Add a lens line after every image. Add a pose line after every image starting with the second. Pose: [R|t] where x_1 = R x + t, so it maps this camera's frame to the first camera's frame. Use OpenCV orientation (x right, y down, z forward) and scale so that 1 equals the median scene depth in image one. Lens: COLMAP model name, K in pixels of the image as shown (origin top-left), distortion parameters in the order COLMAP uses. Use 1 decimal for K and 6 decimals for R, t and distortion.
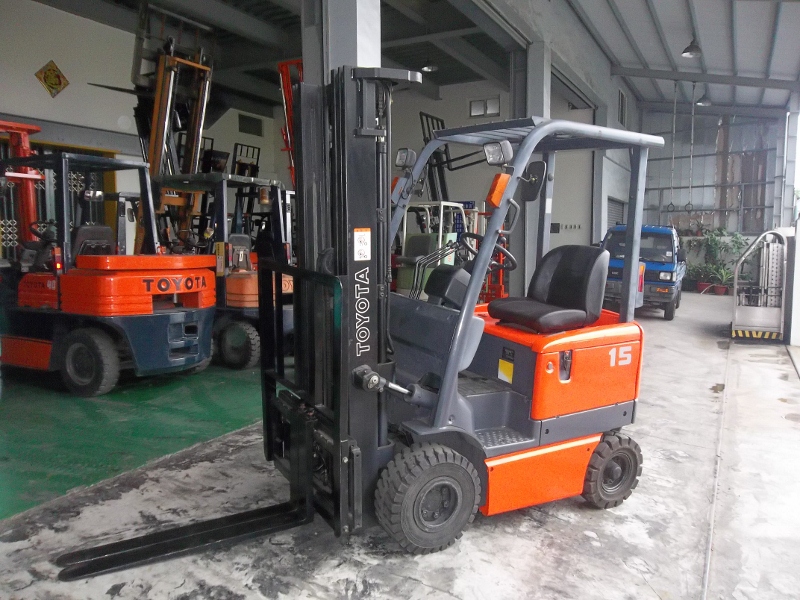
lens RADIAL K [[650.0, 0, 400.0], [0, 650.0, 300.0], [0, 0, 1]] dist [-0.008393, 0.002133]
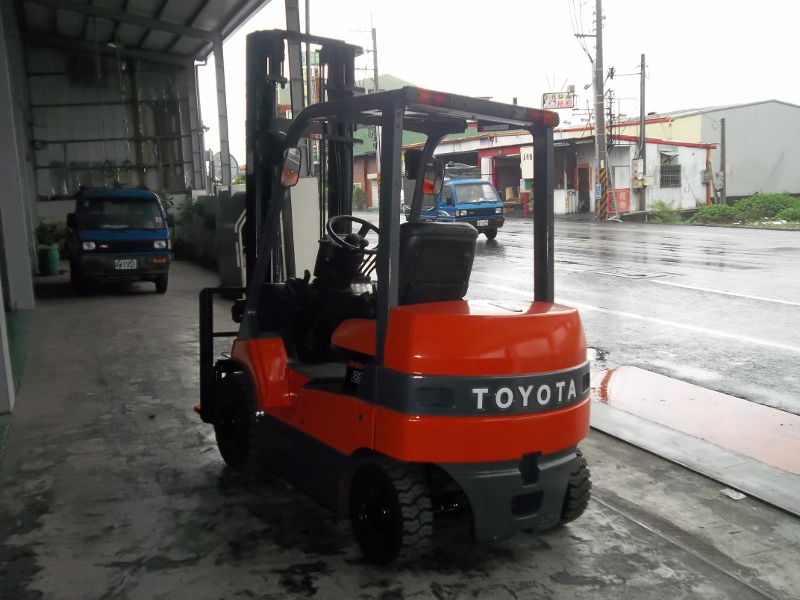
lens RADIAL K [[830.5, 0, 400.0], [0, 830.5, 300.0], [0, 0, 1]] dist [-0.007701, -0.004474]
pose [[0.643860, -0.139651, 0.752291, -0.266478], [0.119632, 0.989484, 0.081293, -0.014609], [-0.755733, 0.037657, 0.653796, -0.000396]]
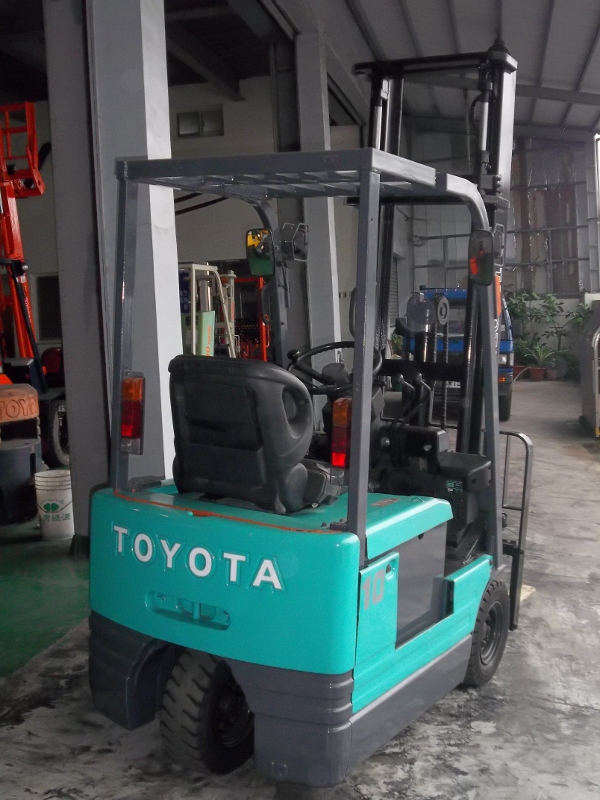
lens RADIAL K [[989.6, 0, 300.0], [0, 989.6, 400.0], [0, 0, 1]] dist [-0.171581, 0.075963]
pose [[0.959395, -0.069375, 0.273401, -0.104682], [0.072447, 0.997372, -0.001145, -0.006472], [-0.272603, 0.020906, 0.961900, 0.023546]]
